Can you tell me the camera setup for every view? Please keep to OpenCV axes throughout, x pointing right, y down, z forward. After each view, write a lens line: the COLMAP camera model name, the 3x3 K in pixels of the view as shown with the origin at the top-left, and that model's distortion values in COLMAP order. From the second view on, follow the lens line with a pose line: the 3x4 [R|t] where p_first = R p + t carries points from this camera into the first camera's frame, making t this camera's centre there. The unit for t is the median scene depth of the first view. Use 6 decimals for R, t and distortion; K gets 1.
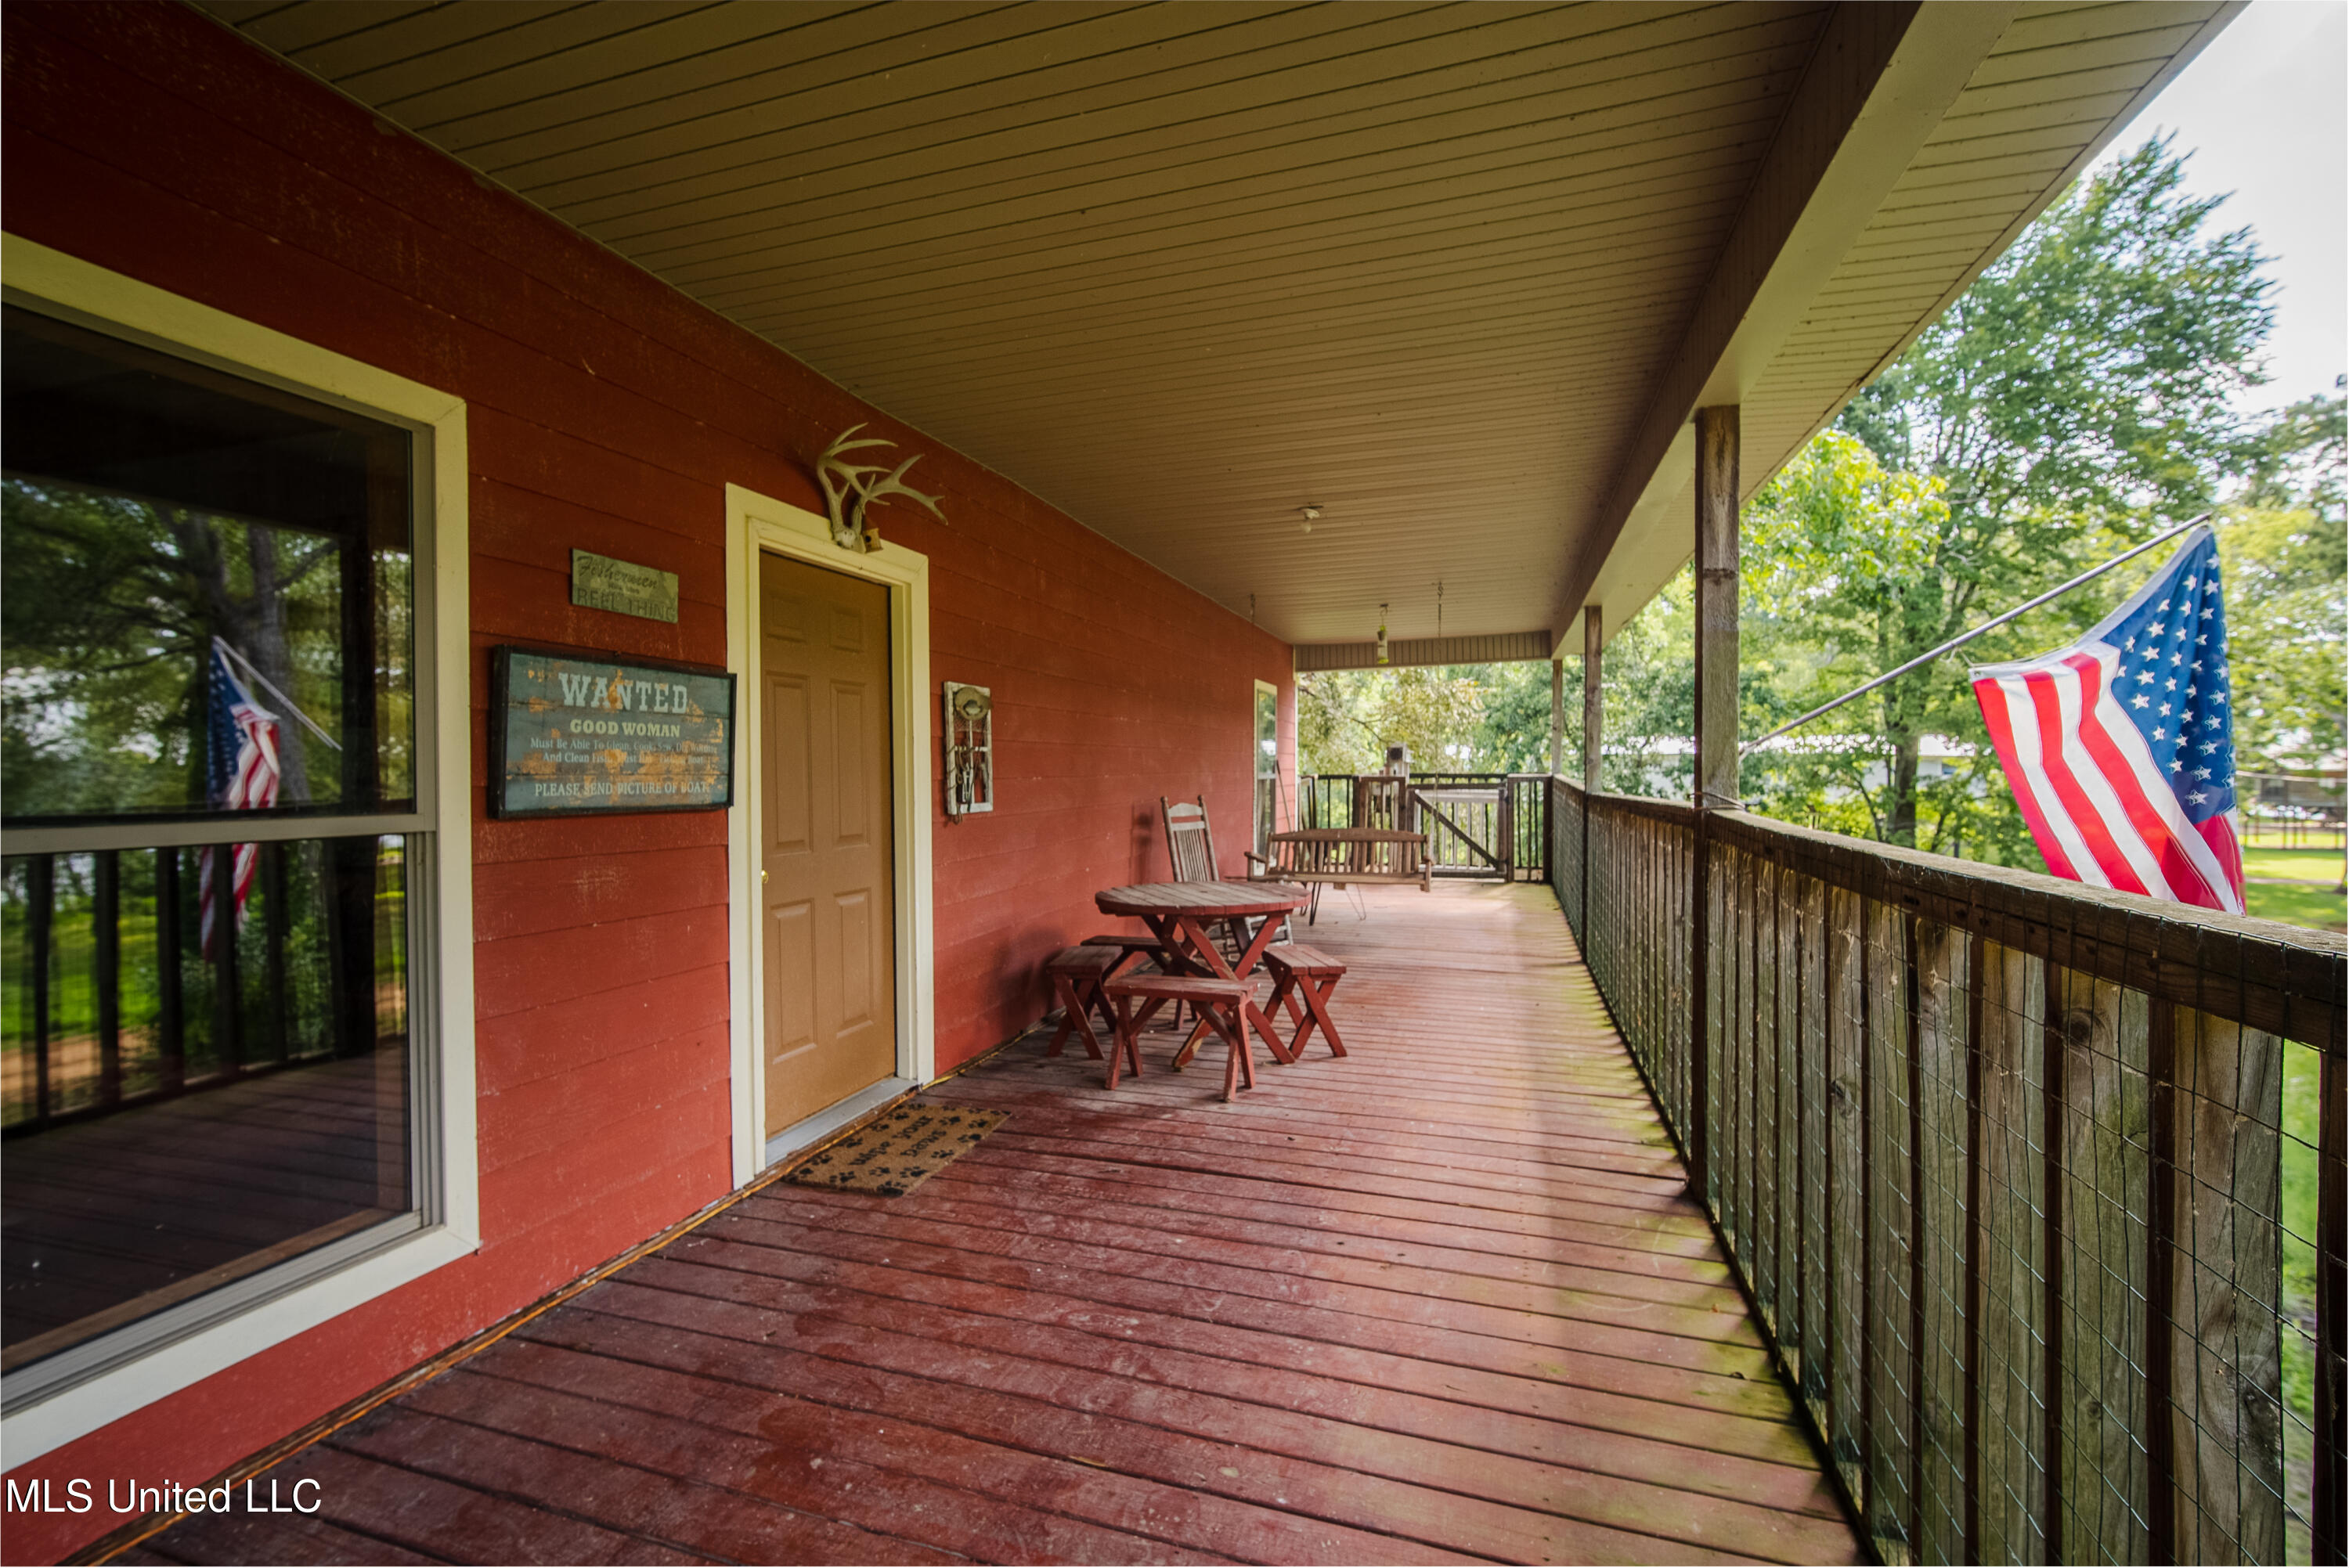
lens RADIAL K [[1027.4, 0, 1167.6], [0, 1027.4, 782.3], [0, 0, 1]] dist [-0.015078, 0.004079]
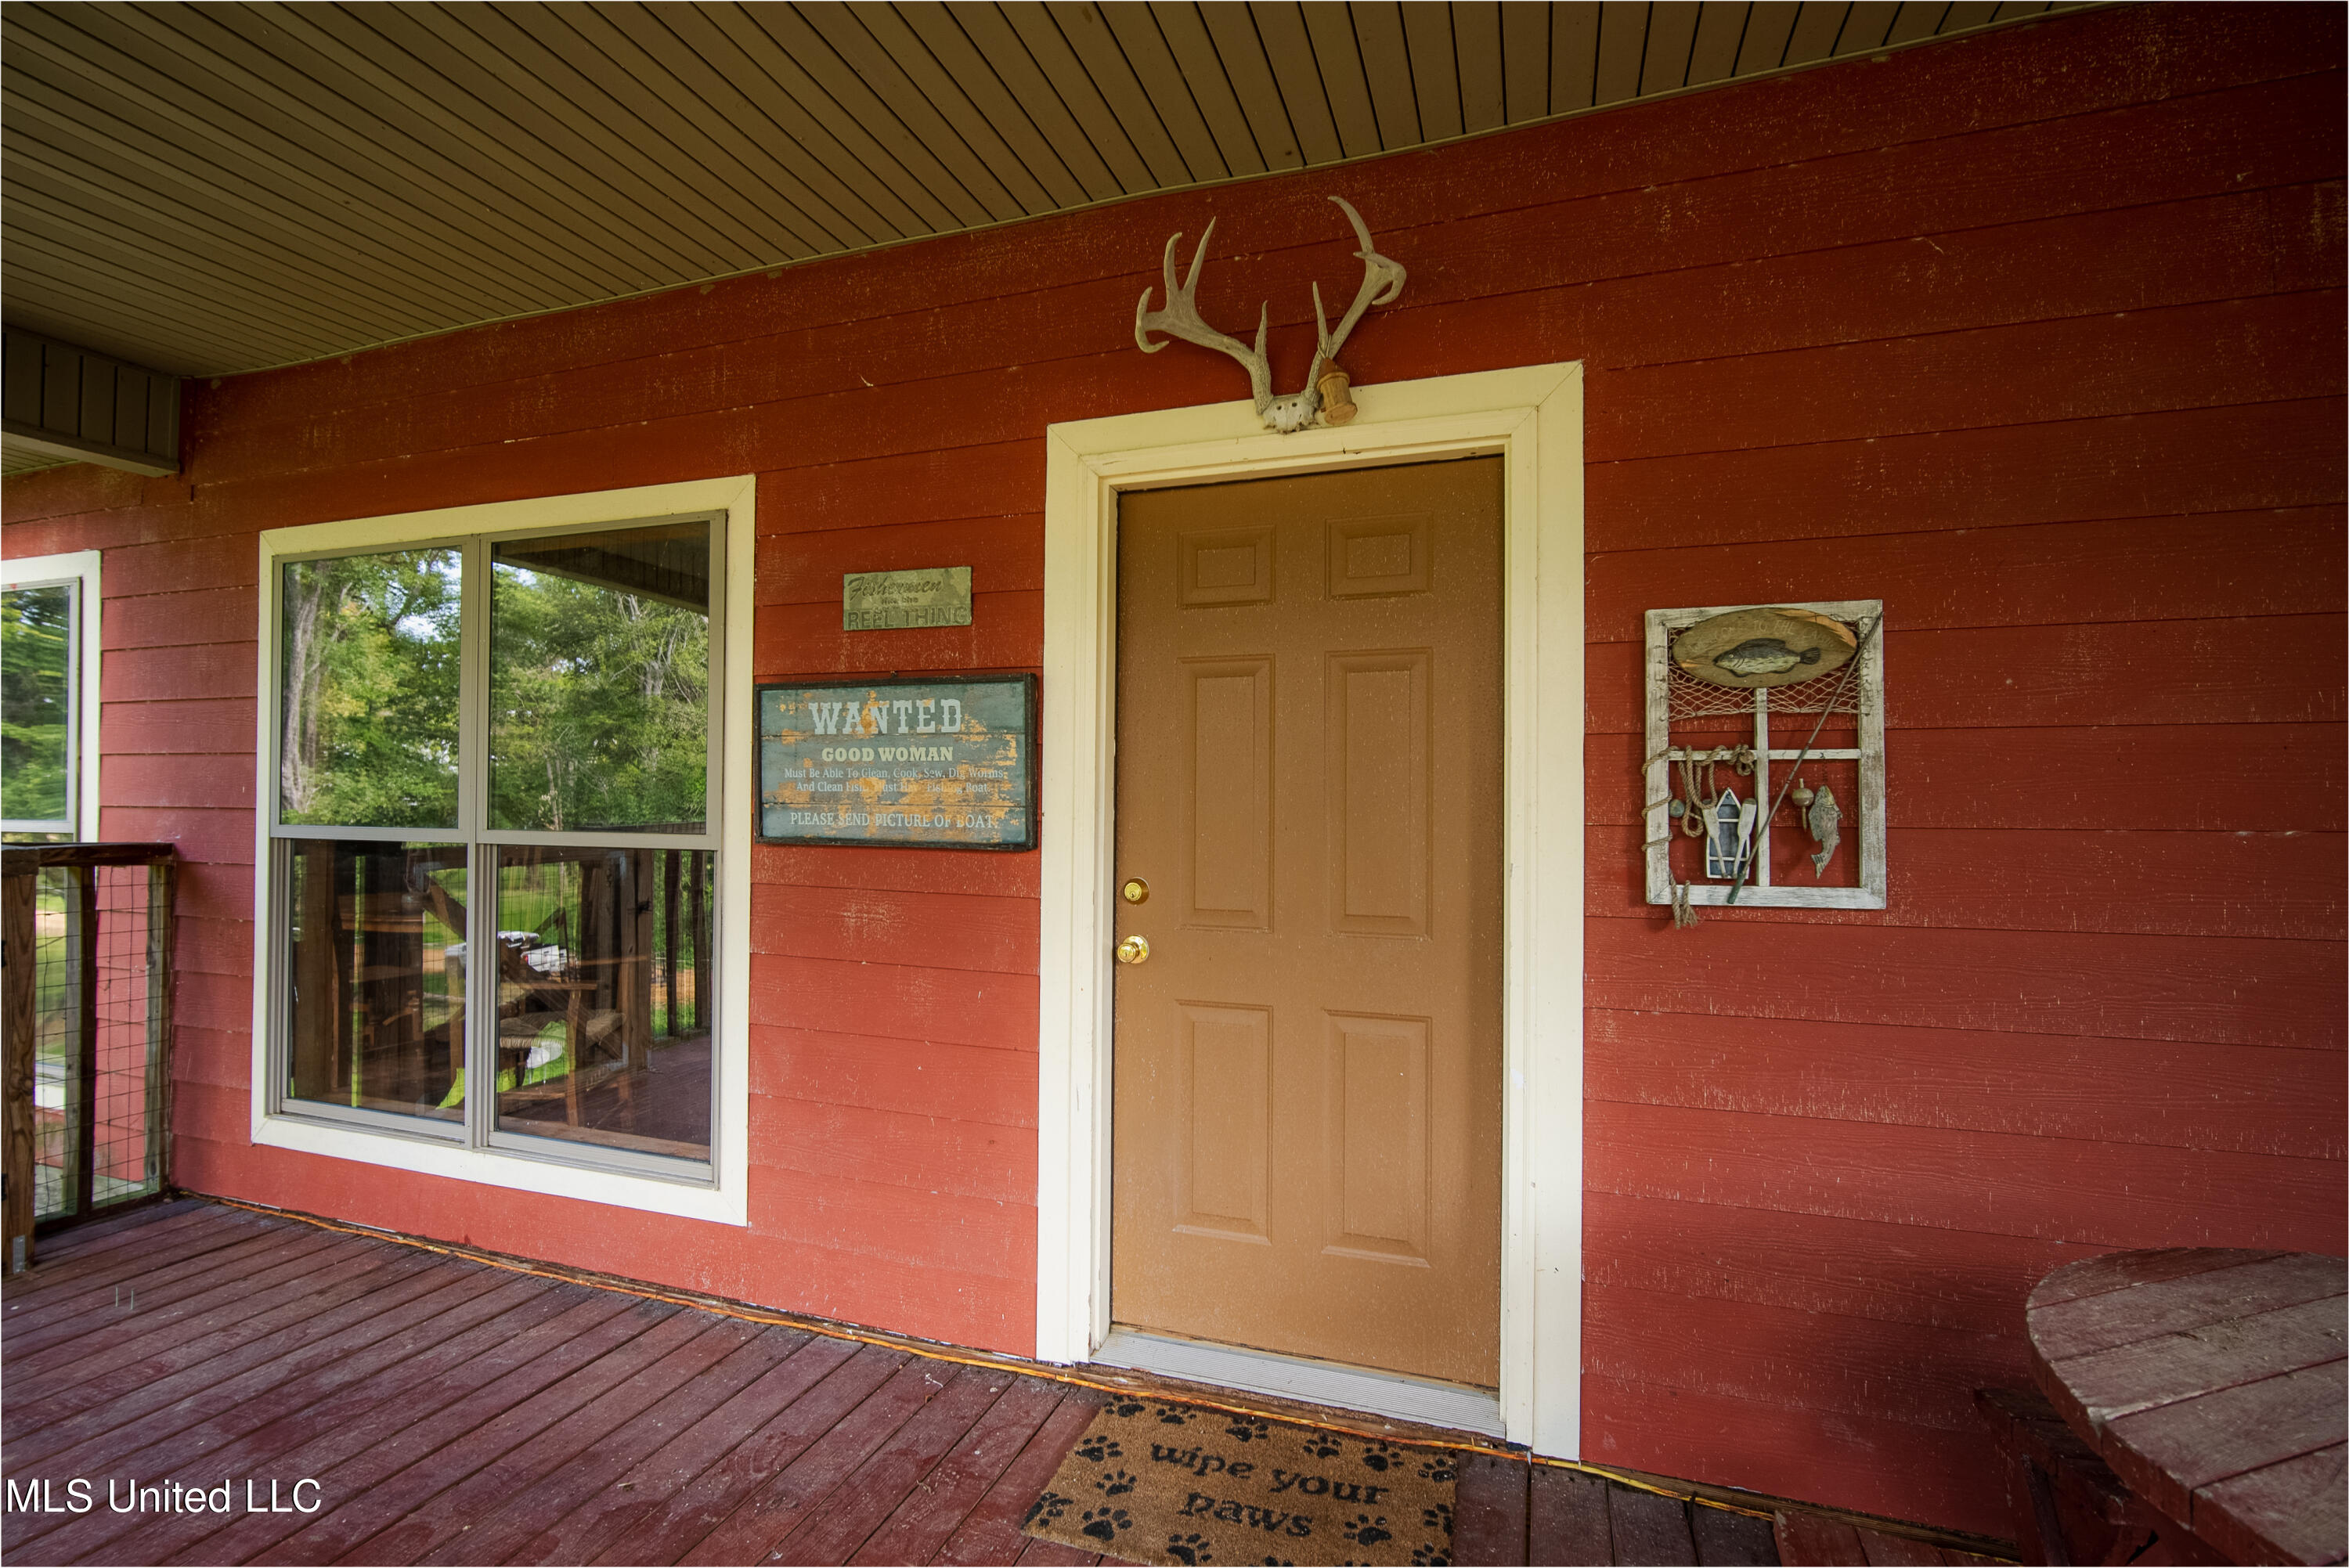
lens RADIAL K [[1027.4, 0, 1174.2], [0, 1027.4, 776.7], [0, 0, 1]] dist [-0.015078, 0.004079]
pose [[-0.011364, -0.012936, -0.999852, 0.231427], [-0.013892, 0.999822, -0.012777, -0.014772], [0.999839, 0.013745, -0.011542, 0.768730]]
